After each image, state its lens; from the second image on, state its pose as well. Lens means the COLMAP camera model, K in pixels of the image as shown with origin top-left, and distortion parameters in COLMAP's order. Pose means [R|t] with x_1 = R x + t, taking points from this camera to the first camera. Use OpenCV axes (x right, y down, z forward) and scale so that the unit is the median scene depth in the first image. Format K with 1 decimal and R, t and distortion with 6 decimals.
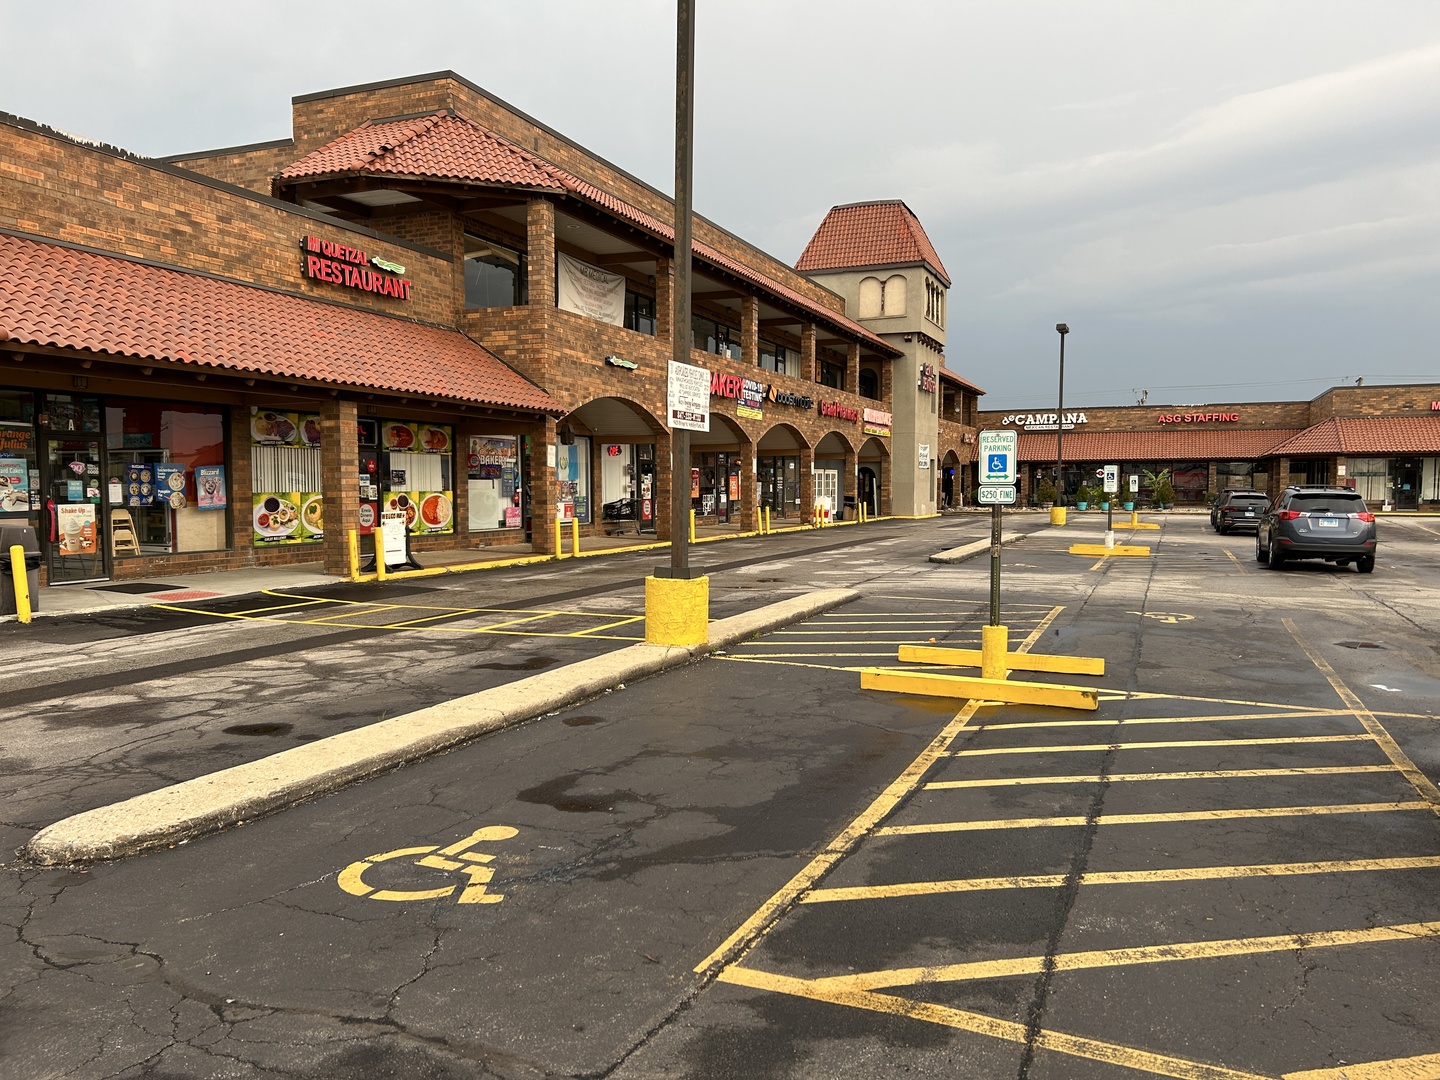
lens RADIAL K [[1085.1, 0, 722.9], [0, 1085.1, 548.4], [0, 0, 1]] dist [0.045682, -0.042857]
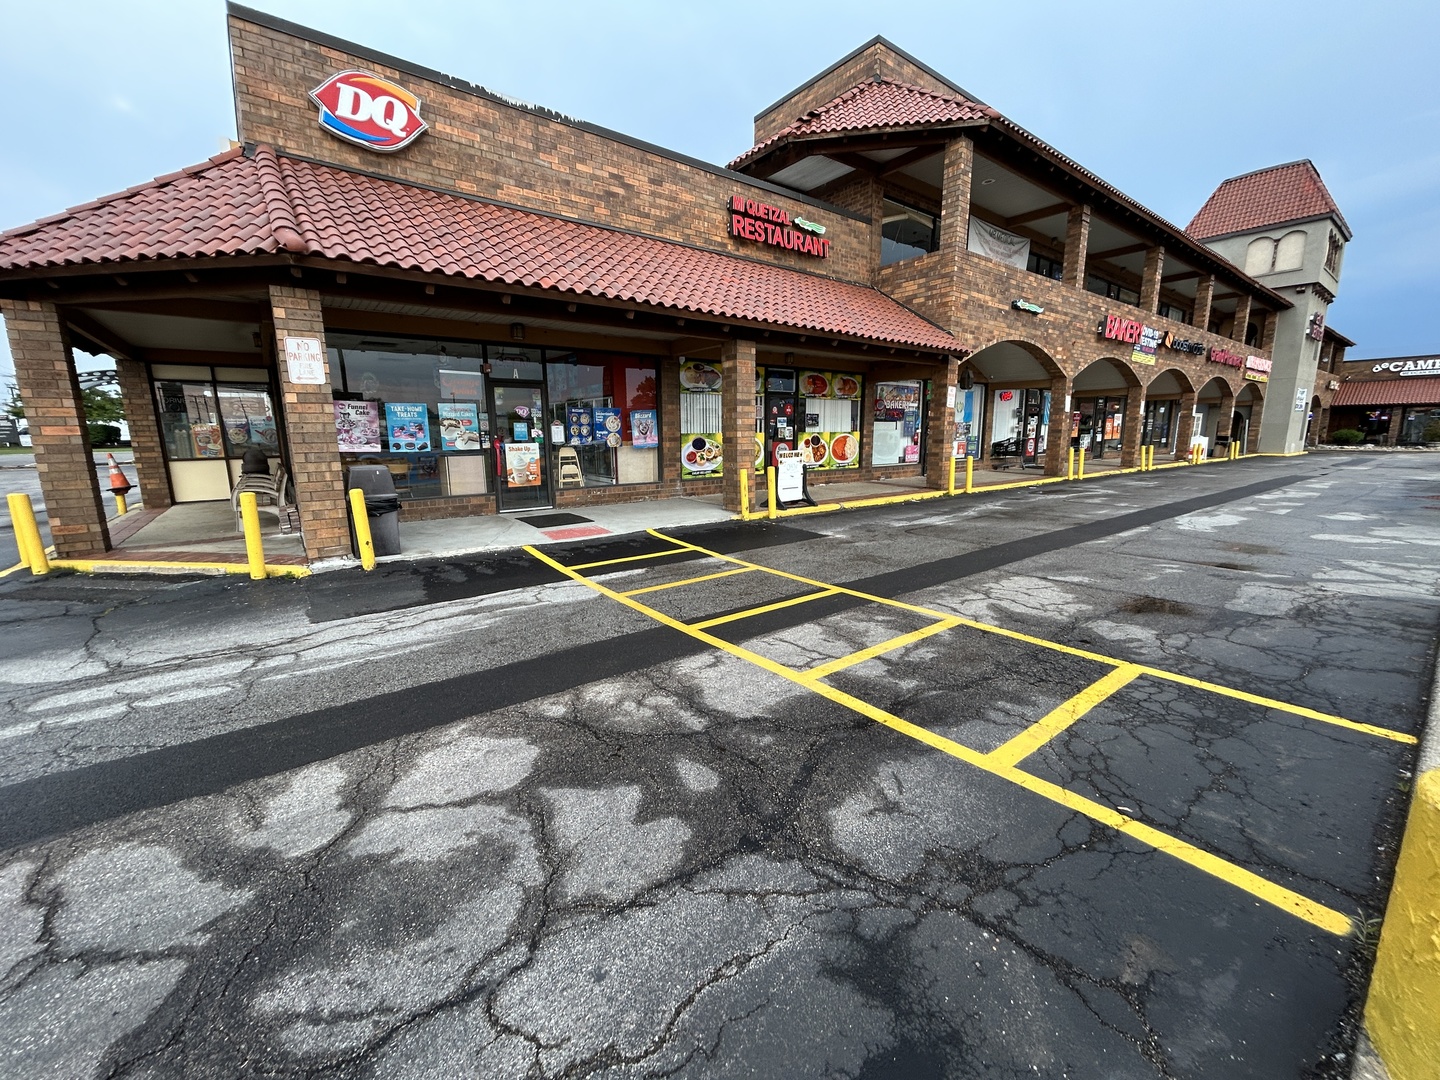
lens RADIAL K [[582.6, 0, 716.8], [0, 582.6, 539.7], [0, 0, 1]] dist [-0.002031, 0.001360]
pose [[0.866533, 0.083876, -0.492022, -0.065617], [-0.021552, 0.991147, 0.131007, -0.016806], [0.498655, -0.102918, 0.860669, 0.385625]]
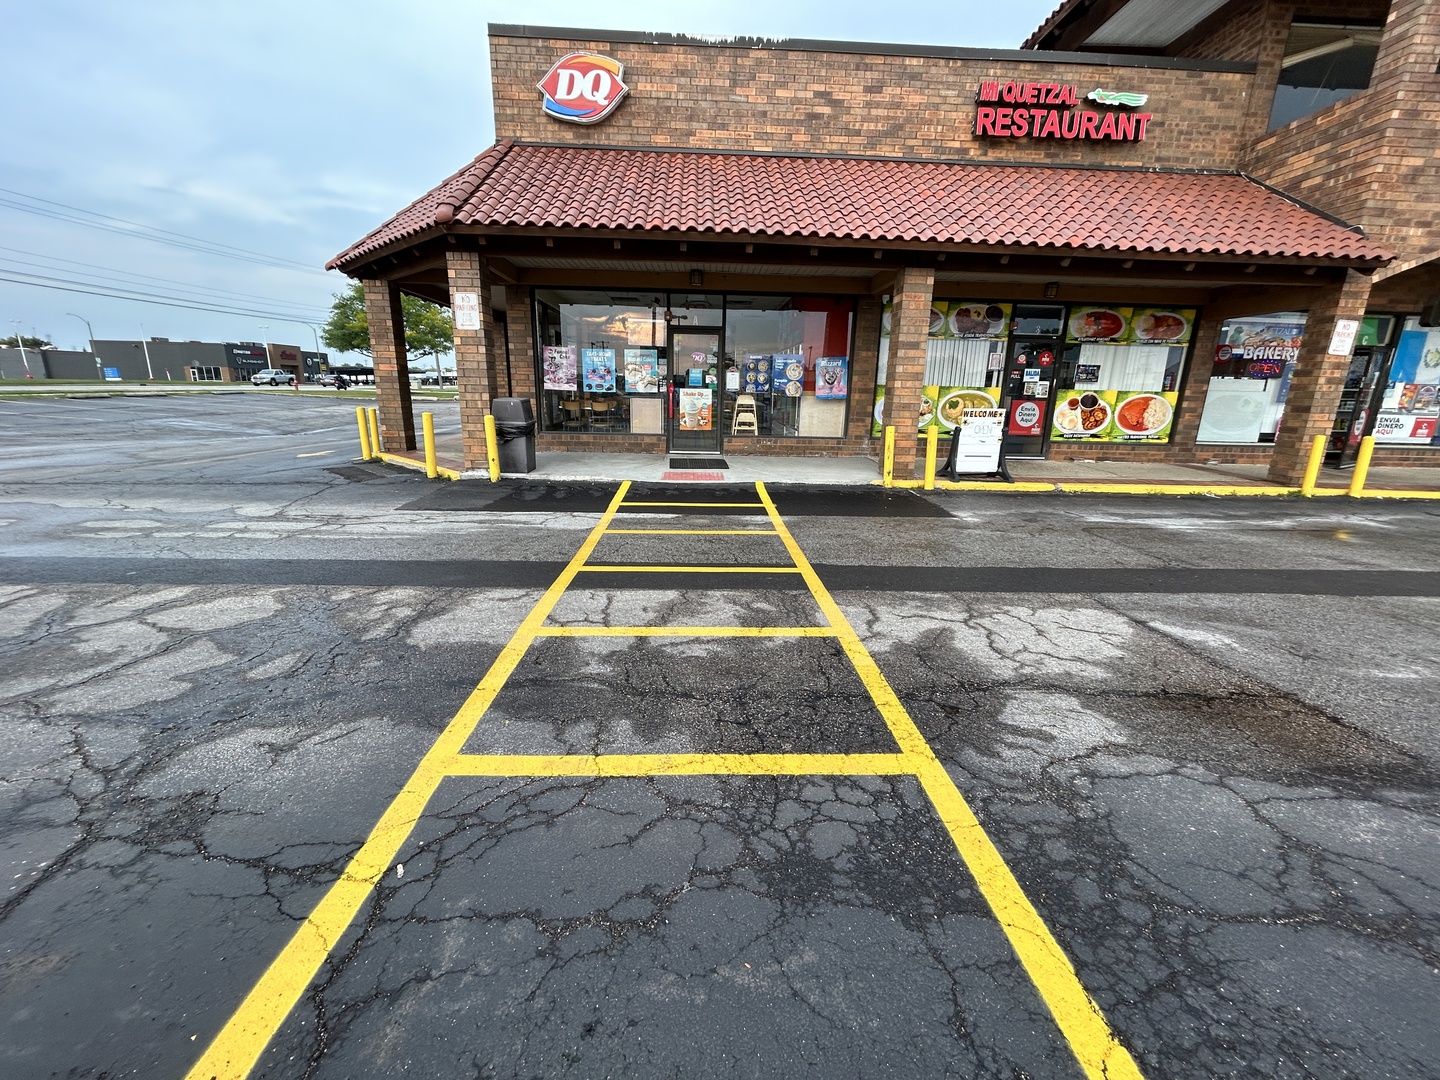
lens RADIAL K [[582.6, 0, 718.3], [0, 582.6, 539.4], [0, 0, 1]] dist [-0.002031, 0.001360]
pose [[0.417550, 0.237583, -0.877044, 0.022378], [-0.076491, 0.970977, 0.226613, -0.017963], [0.905429, -0.027536, 0.423604, 0.512951]]
